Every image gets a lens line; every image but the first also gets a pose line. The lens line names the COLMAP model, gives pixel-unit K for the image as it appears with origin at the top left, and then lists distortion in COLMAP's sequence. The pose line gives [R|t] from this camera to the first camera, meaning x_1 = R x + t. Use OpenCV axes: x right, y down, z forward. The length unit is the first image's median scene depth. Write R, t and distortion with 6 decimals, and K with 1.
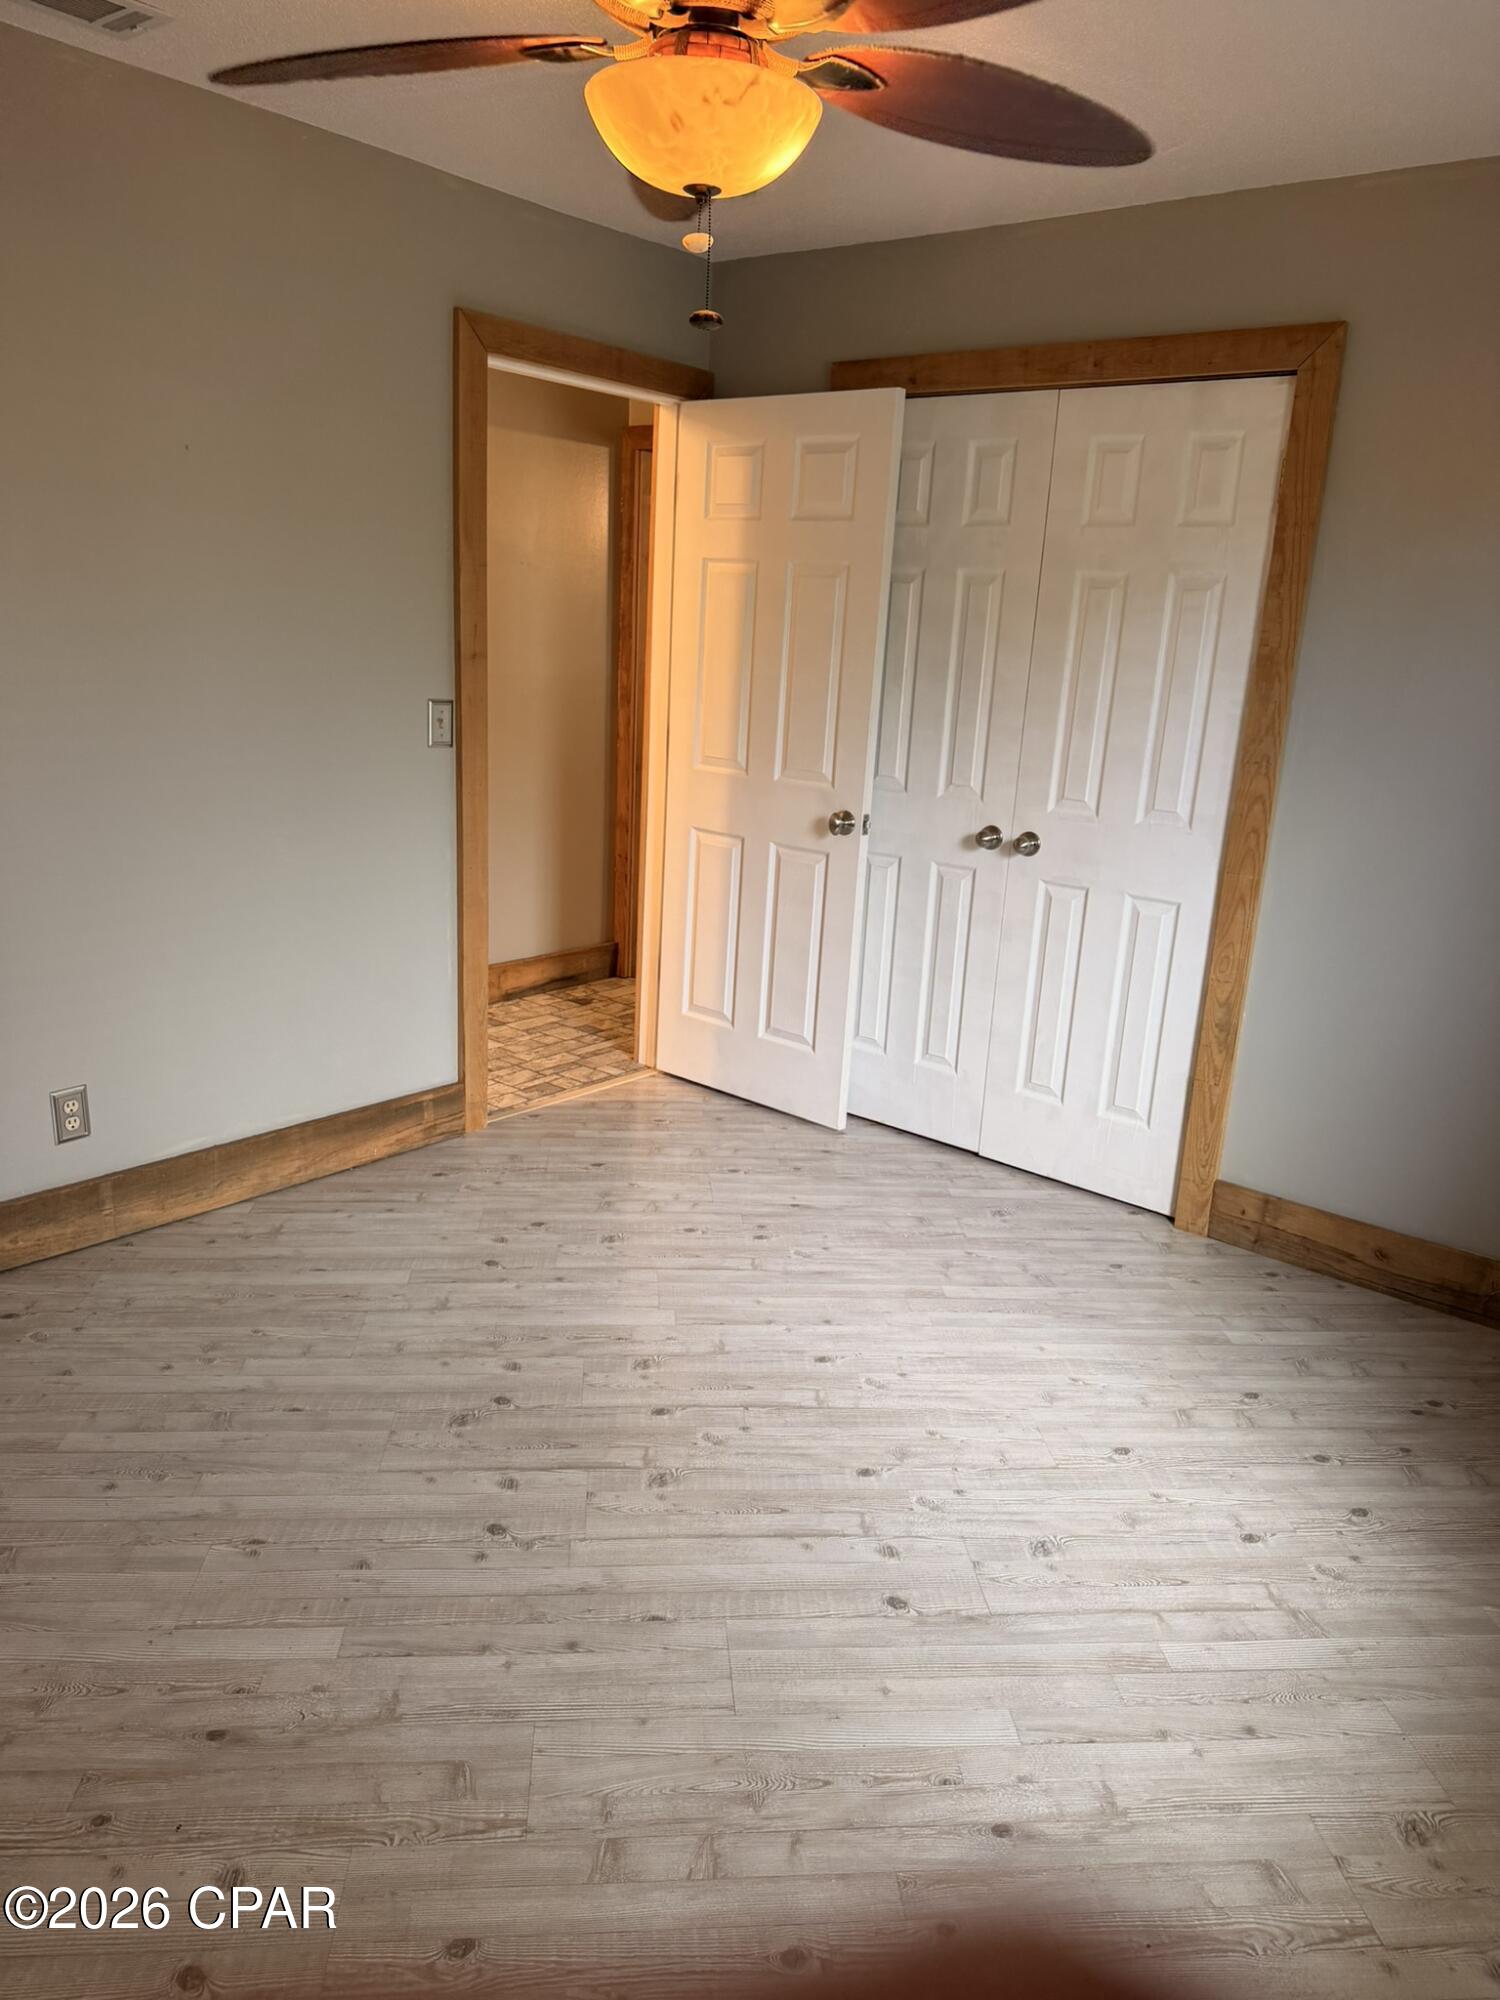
lens RADIAL K [[1397.3, 0, 753.8], [0, 1397.3, 1003.4], [0, 0, 1]] dist [0.138106, -0.206997]
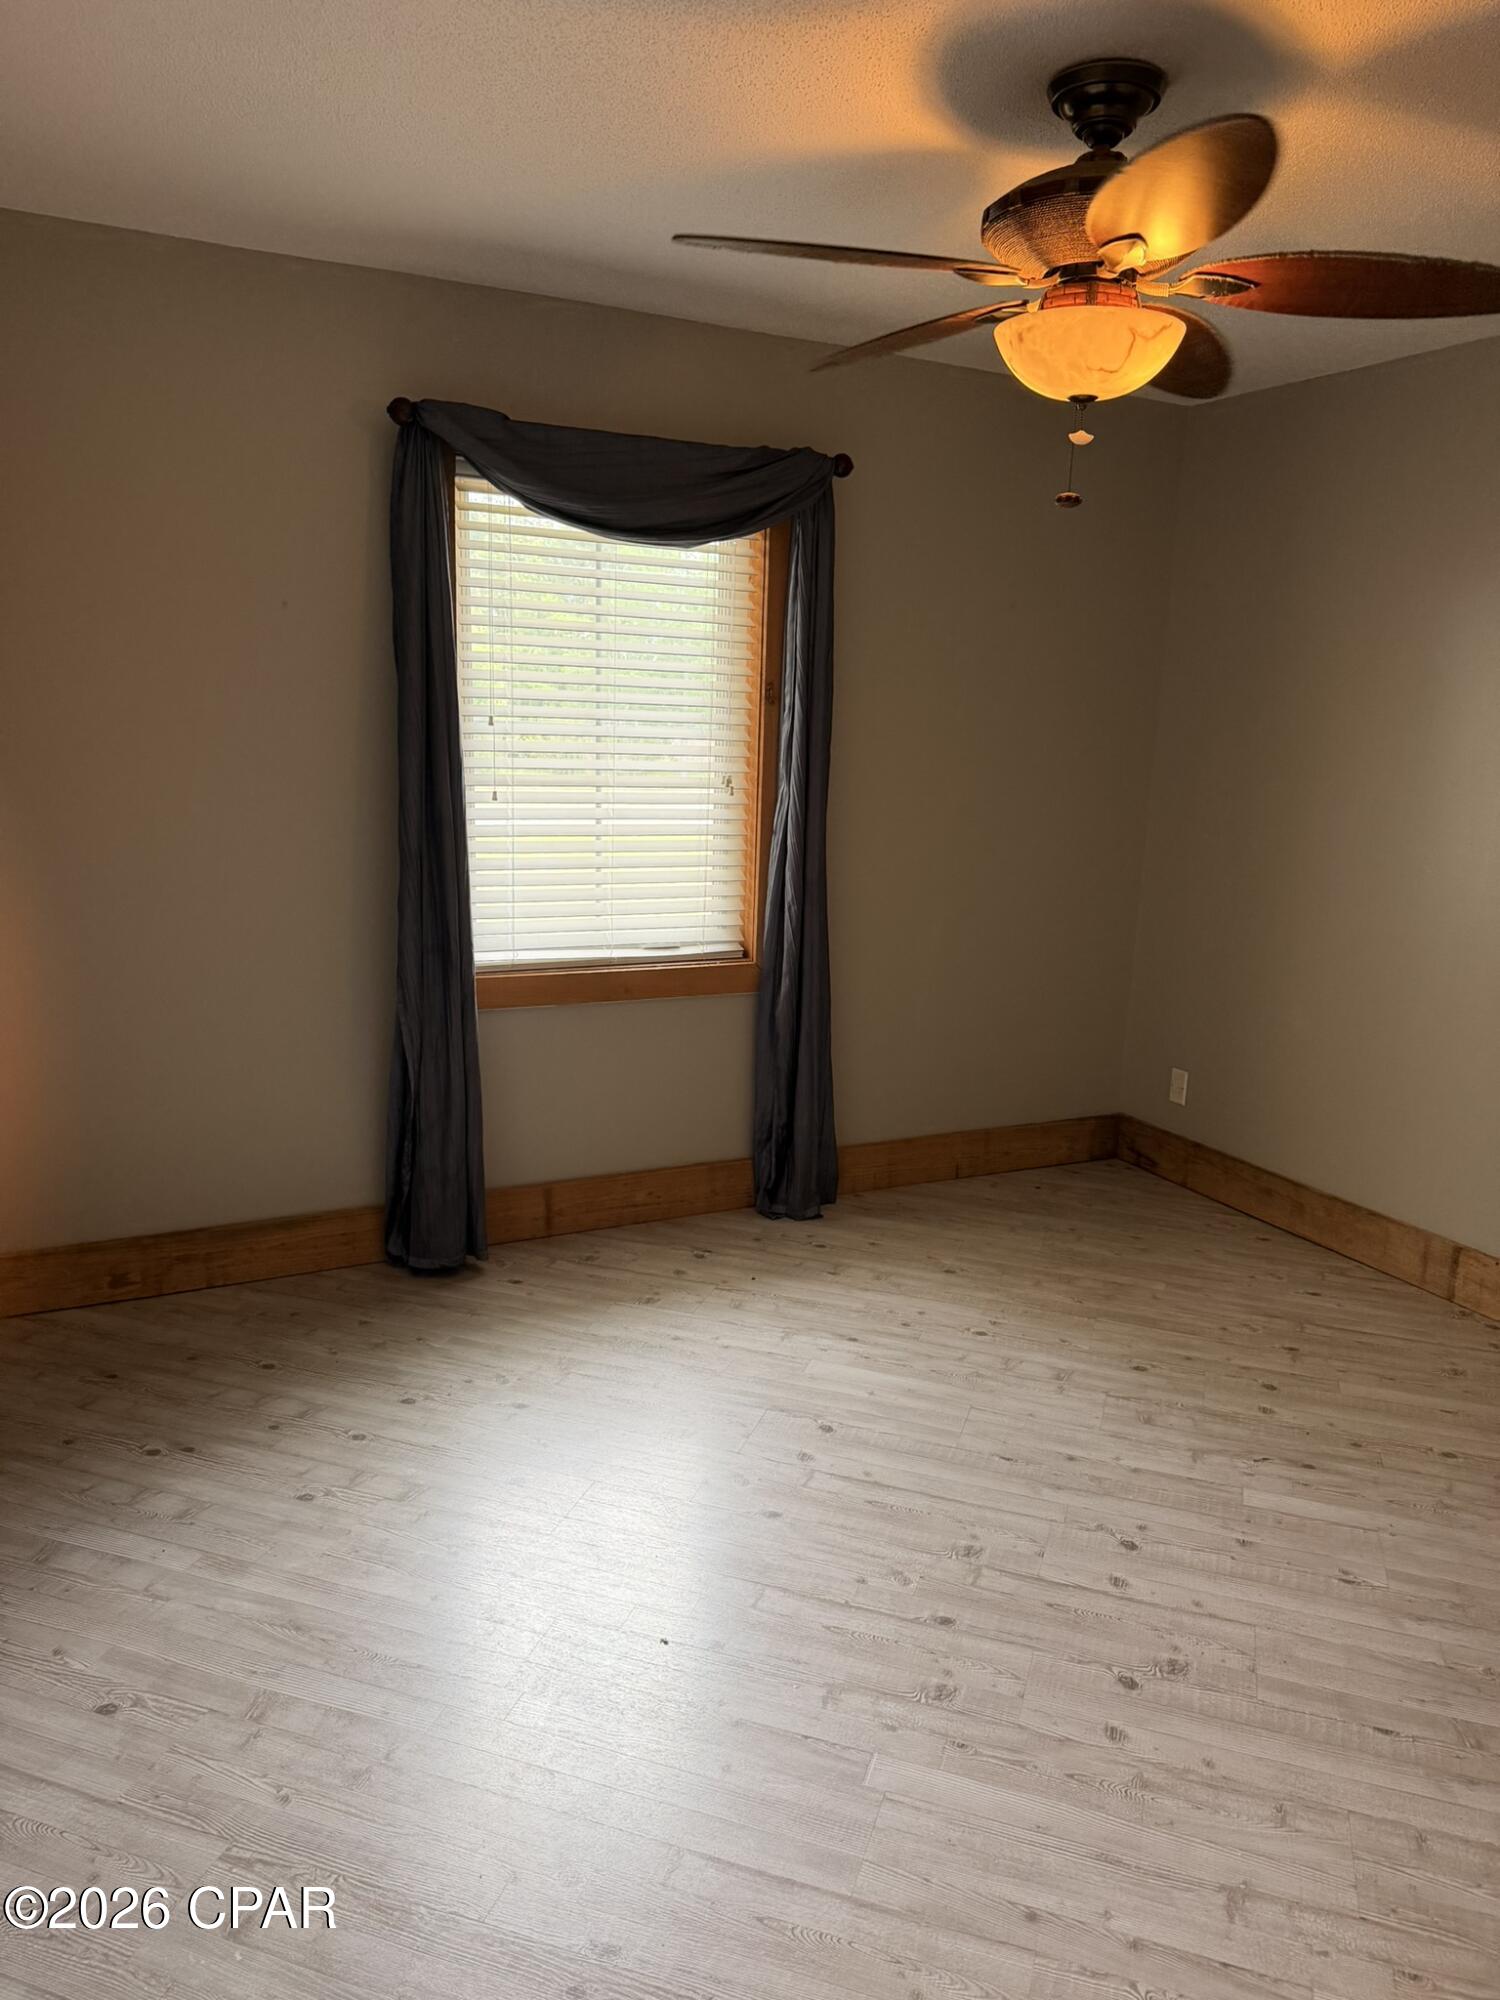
lens RADIAL K [[1401.6, 0, 745.1], [0, 1401.6, 996.9], [0, 0, 1]] dist [0.041837, -0.056819]
pose [[-0.910380, -0.166899, 0.378619, -0.237802], [0.022607, 0.893612, 0.448271, -0.489311], [-0.413154, 0.416656, -0.809754, 1.726535]]
